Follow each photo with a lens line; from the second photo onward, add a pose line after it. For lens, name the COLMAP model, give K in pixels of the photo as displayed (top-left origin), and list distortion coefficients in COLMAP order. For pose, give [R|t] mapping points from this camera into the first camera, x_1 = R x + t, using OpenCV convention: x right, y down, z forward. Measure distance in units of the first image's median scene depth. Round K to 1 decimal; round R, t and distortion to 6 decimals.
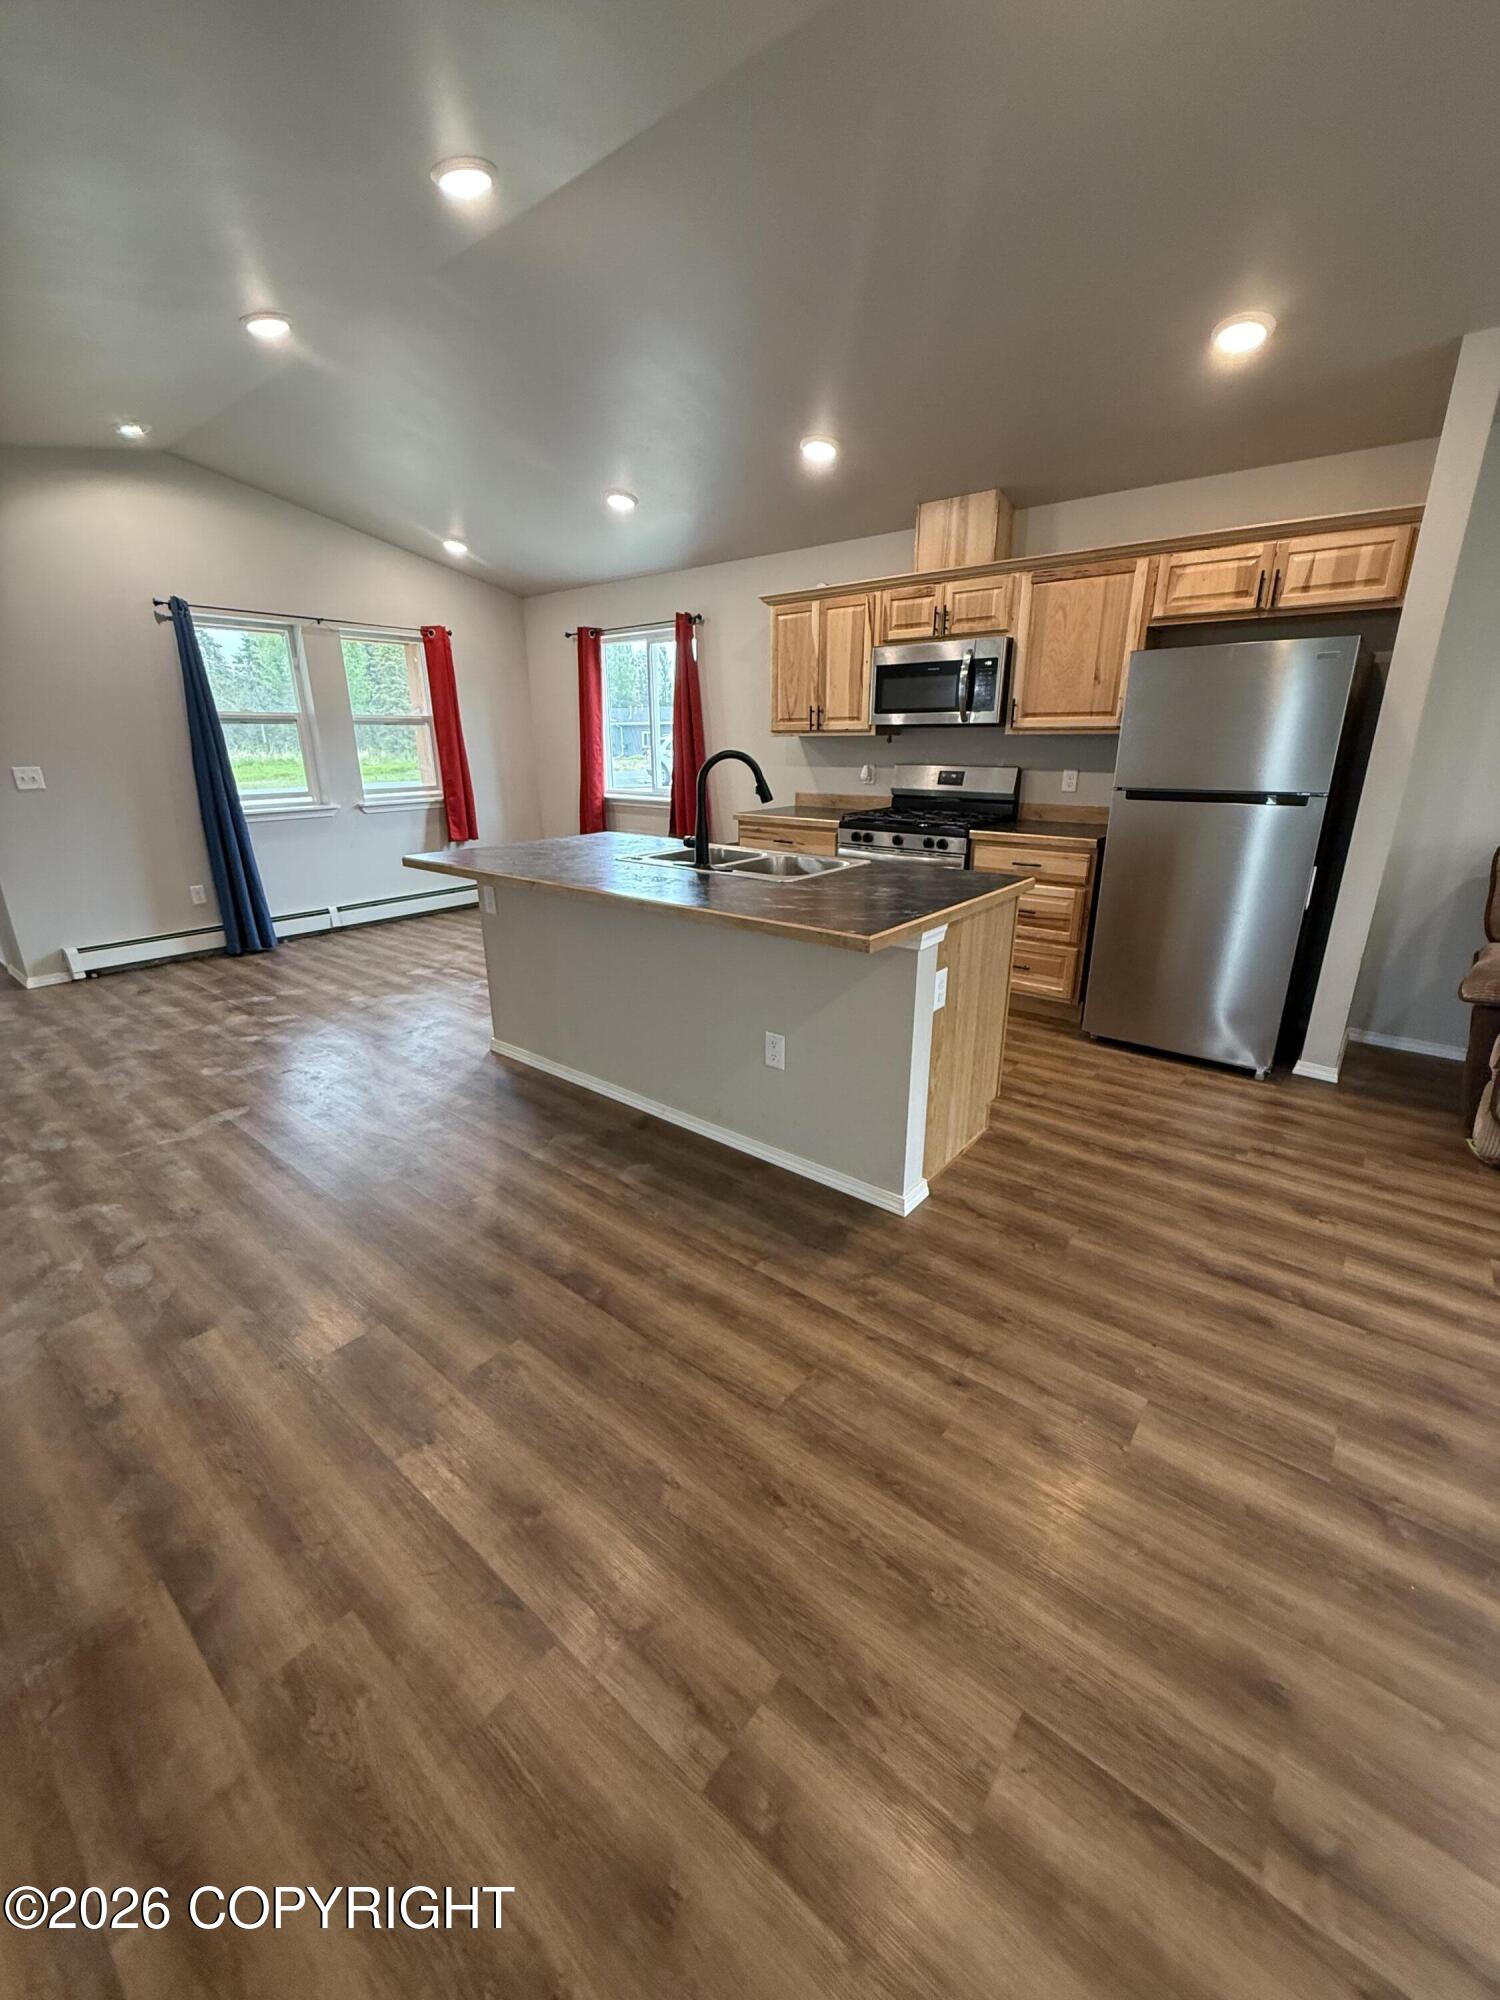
lens RADIAL K [[794.8, 0, 755.4], [0, 794.8, 1003.9], [0, 0, 1]] dist [-0.002443, 0.001108]
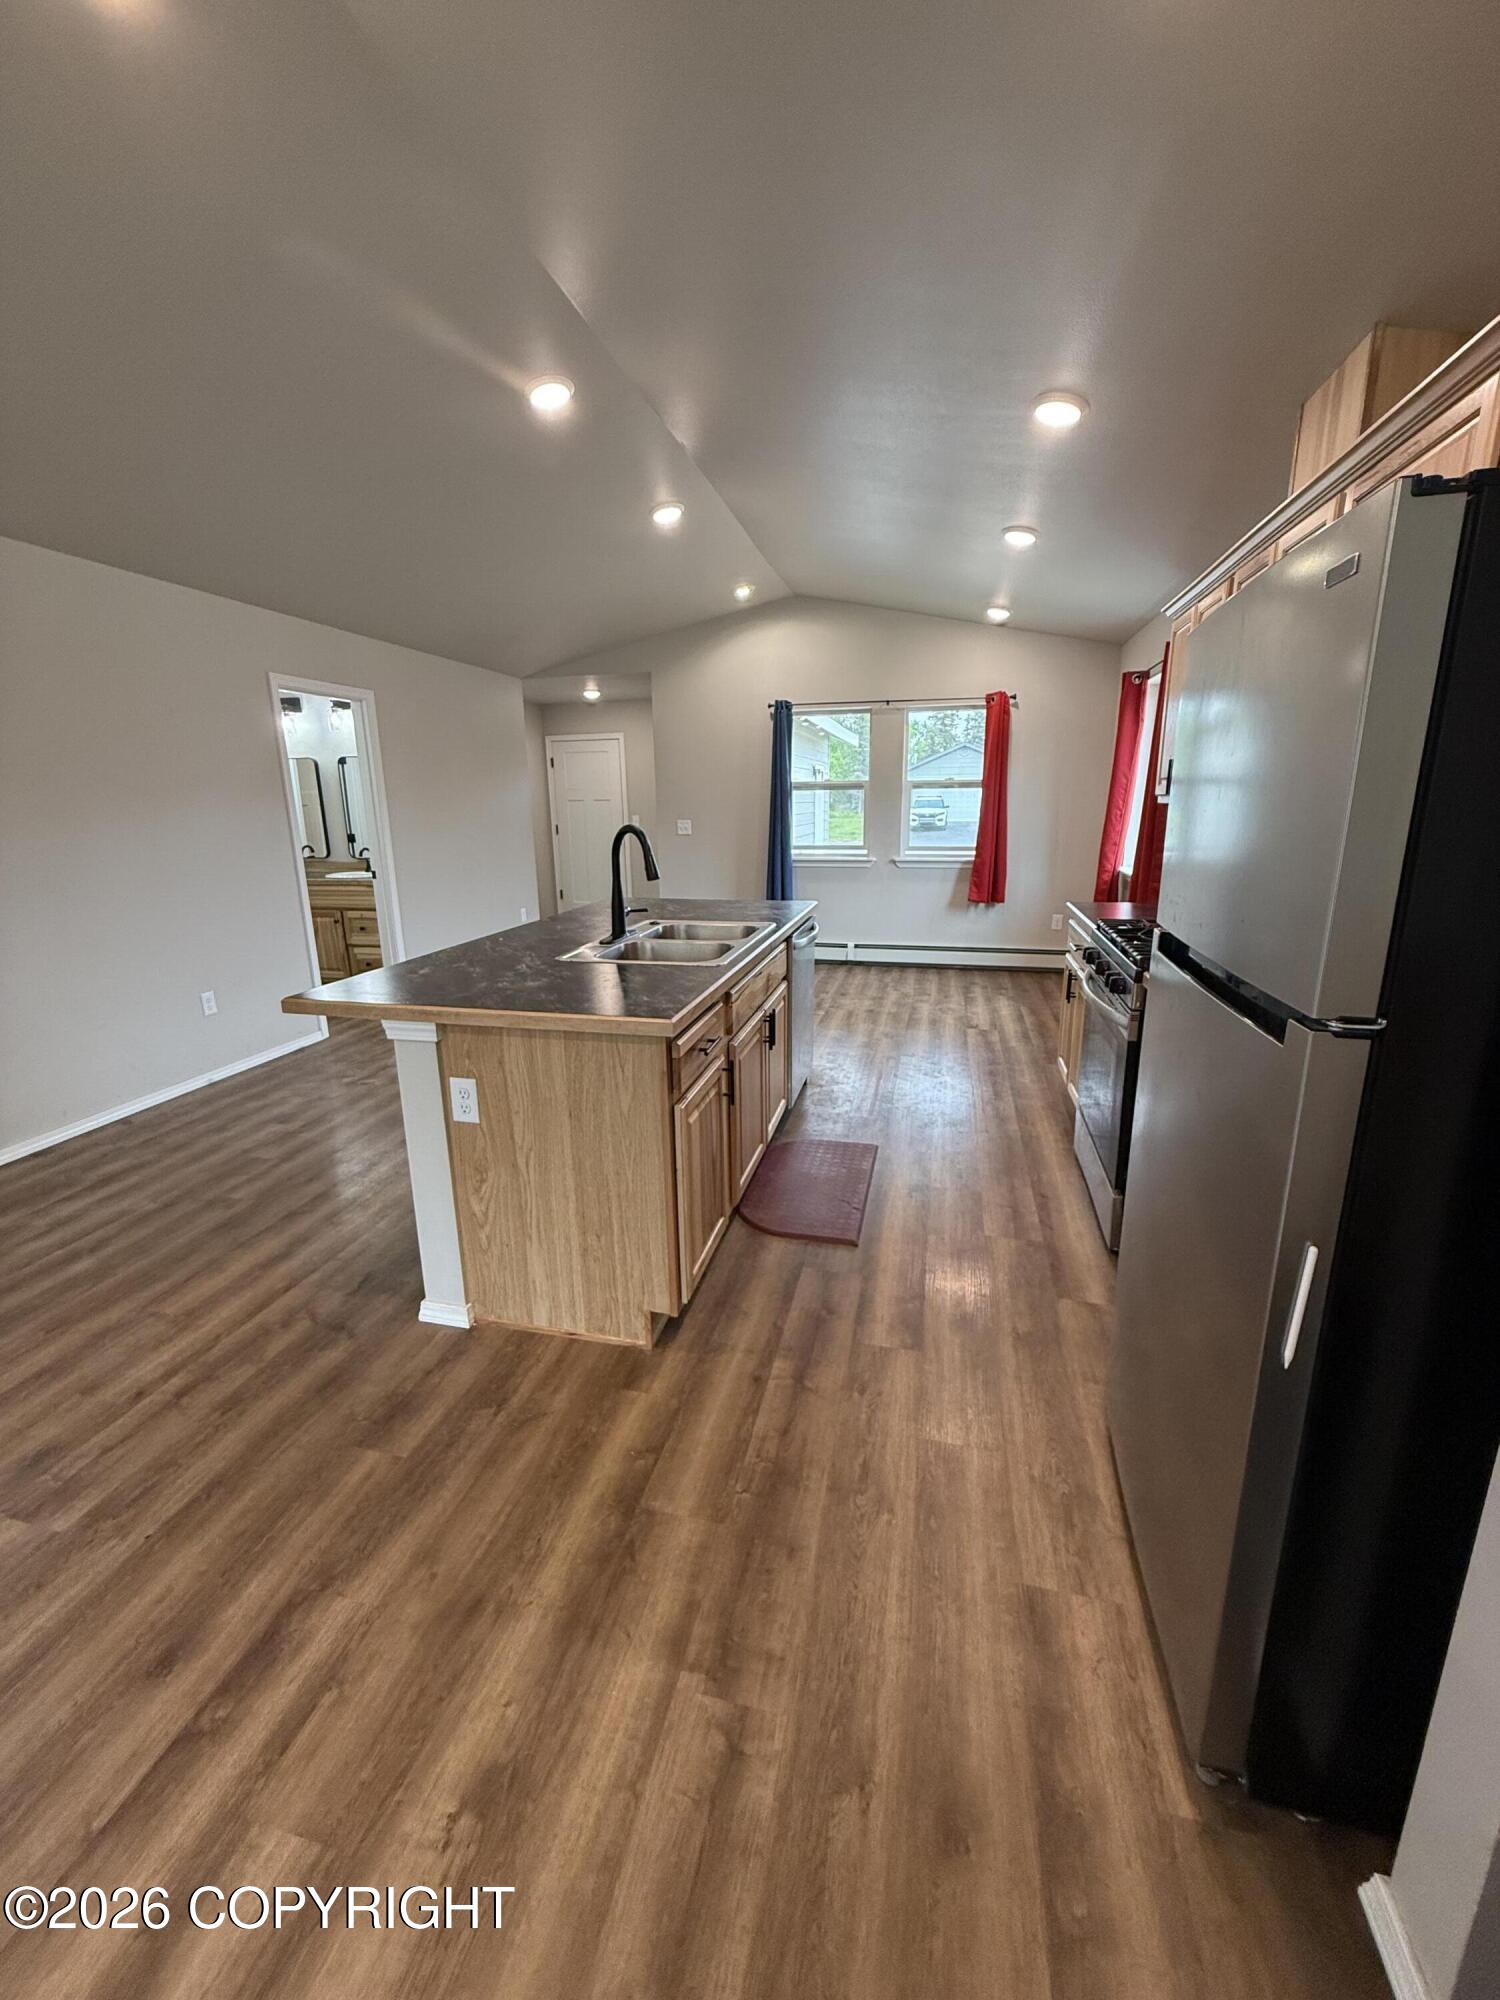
lens RADIAL K [[794.8, 0, 743.4], [0, 794.8, 1006.7], [0, 0, 1]] dist [-0.002443, 0.001108]
pose [[0.425389, 0.231439, -0.874917, 1.049506], [-0.282215, 0.952465, 0.114739, -0.290629], [0.859883, 0.198106, 0.470484, 0.789749]]
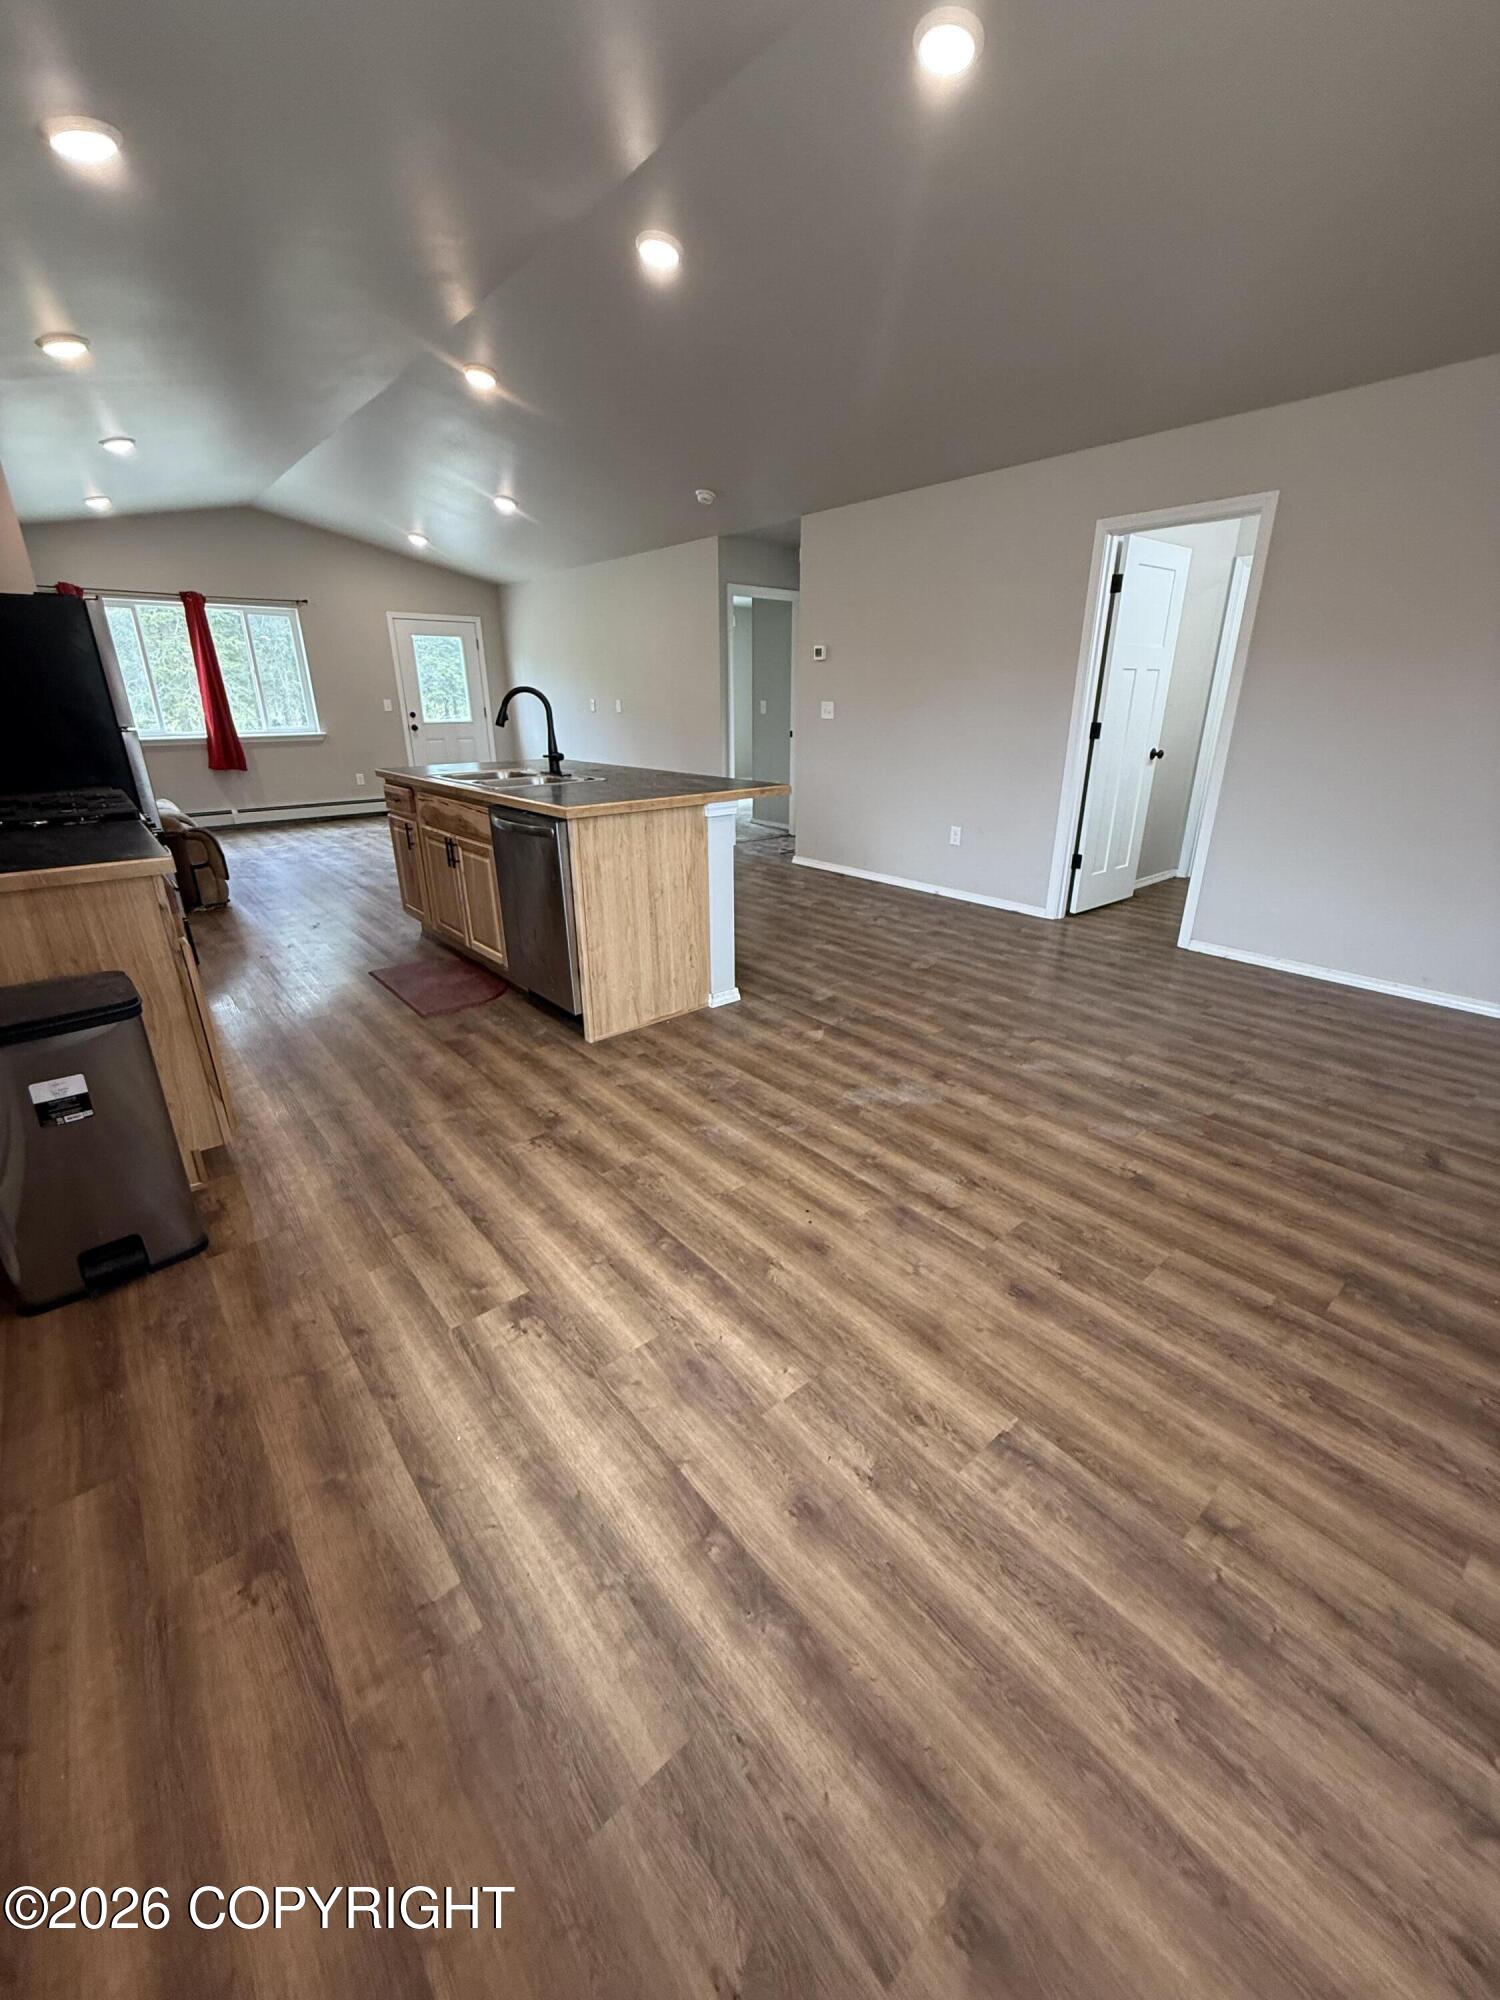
lens RADIAL K [[794.8, 0, 744.8], [0, 794.8, 992.7], [0, 0, 1]] dist [-0.002443, 0.001108]
pose [[-0.980316, -0.062325, 0.187342, -0.781626], [0.070481, 0.775879, 0.626932, -0.834323], [-0.184428, 0.627795, -0.756214, 2.586141]]
